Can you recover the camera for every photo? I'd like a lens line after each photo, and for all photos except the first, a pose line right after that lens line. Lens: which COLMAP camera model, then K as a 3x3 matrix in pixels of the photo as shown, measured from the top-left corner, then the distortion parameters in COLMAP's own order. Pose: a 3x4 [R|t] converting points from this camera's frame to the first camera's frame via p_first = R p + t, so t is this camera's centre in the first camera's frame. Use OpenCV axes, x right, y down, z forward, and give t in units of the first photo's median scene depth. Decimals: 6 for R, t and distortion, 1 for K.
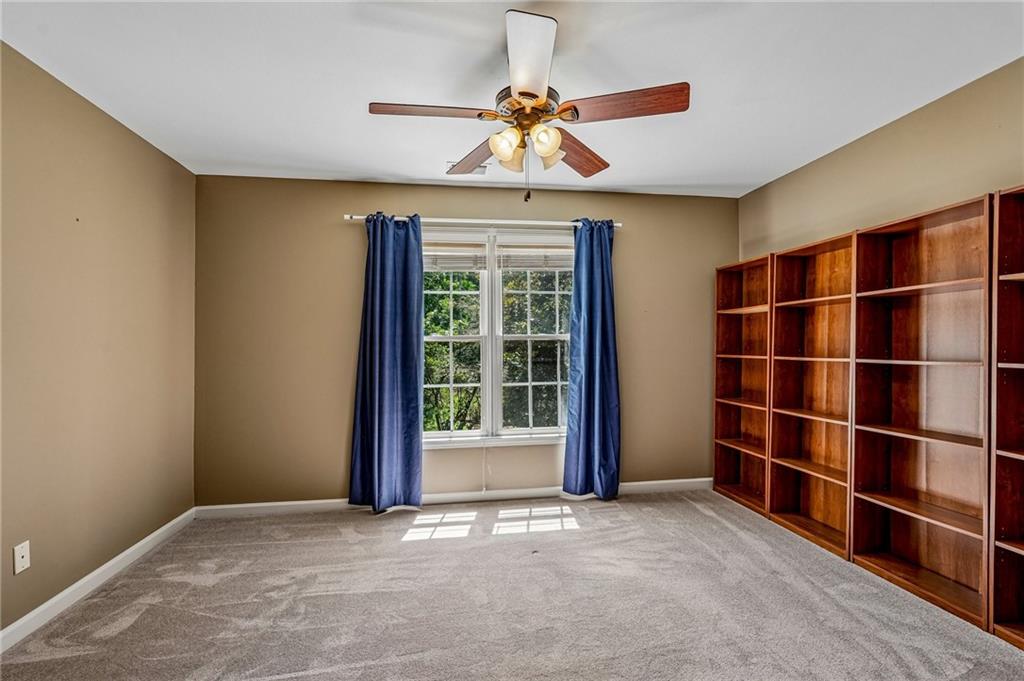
lens RADIAL K [[466.9, 0, 506.2], [0, 466.9, 341.1], [0, 0, 1]] dist [-0.006318, 0.006385]
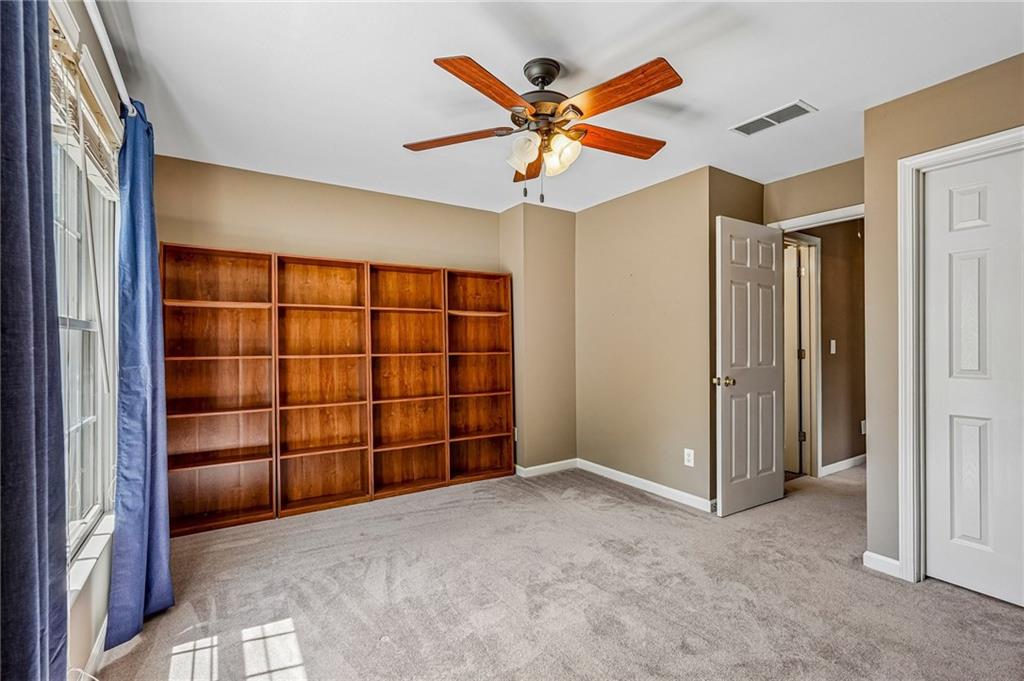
lens RADIAL K [[466.9, 0, 505.6], [0, 466.9, 348.6], [0, 0, 1]] dist [-0.006318, 0.006385]
pose [[-0.390839, -0.003864, 0.920451, -0.556656], [-0.000183, 0.999991, 0.004120, 0.013743], [-0.920459, 0.001442, -0.390836, 0.952205]]
